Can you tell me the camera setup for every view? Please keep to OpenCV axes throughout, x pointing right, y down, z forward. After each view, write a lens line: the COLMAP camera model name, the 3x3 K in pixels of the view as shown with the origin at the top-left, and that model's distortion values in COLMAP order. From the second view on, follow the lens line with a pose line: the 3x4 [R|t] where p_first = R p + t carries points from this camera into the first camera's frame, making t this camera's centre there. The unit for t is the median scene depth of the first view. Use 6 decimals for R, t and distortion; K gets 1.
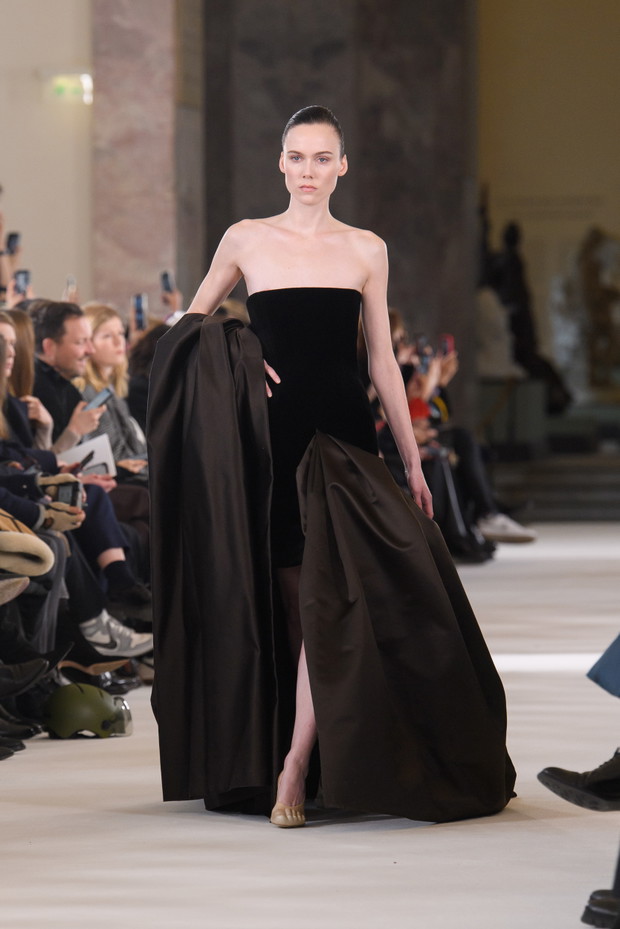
lens RADIAL K [[6333.0, 0, 329.2], [0, 6333.0, 502.9], [0, 0, 1]] dist [0.499055, 0.000000]
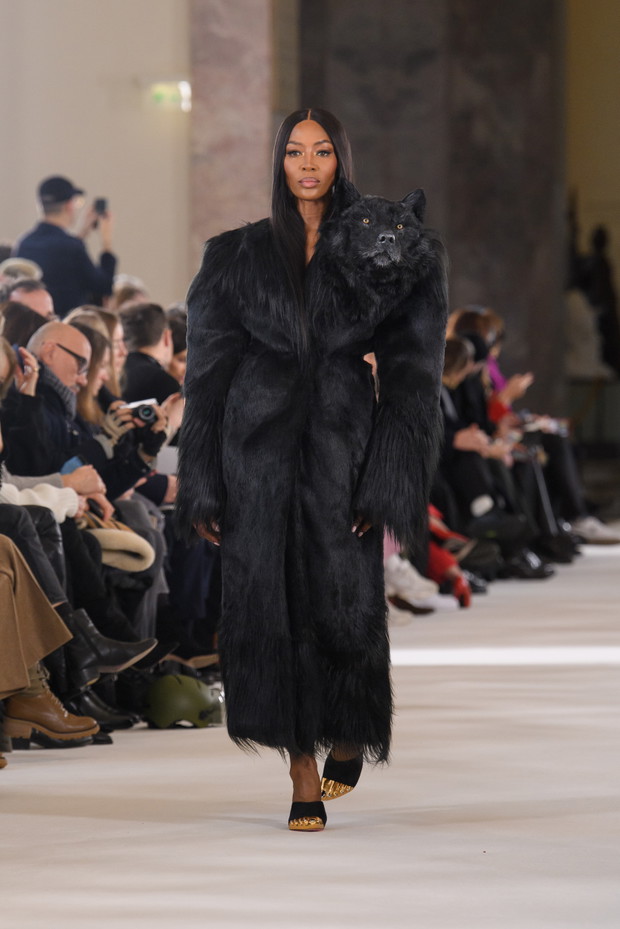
lens RADIAL K [[6333.0, 0, 320.3], [0, 6333.0, 534.9], [0, 0, 1]] dist [0.499055, 0.000000]
pose [[0.999883, 0.001015, -0.015240, -0.000660], [-0.000911, 0.999976, 0.006830, -0.001290], [0.015247, -0.006815, 0.999861, -0.026578]]
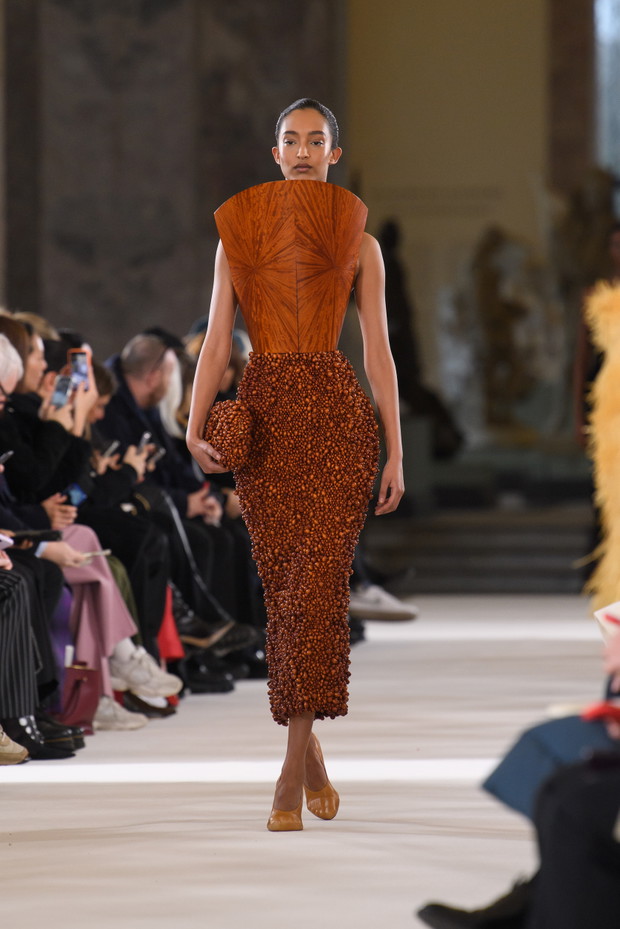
lens RADIAL K [[6610.3, 0, 328.4], [0, 6610.3, 446.9], [0, 0, 1]] dist [0.965633, 0.000000]
pose [[0.999784, 0.006095, 0.019854, 0.004687], [-0.005648, 0.999731, -0.022505, 0.003291], [-0.019986, 0.022388, 0.999550, 0.165870]]
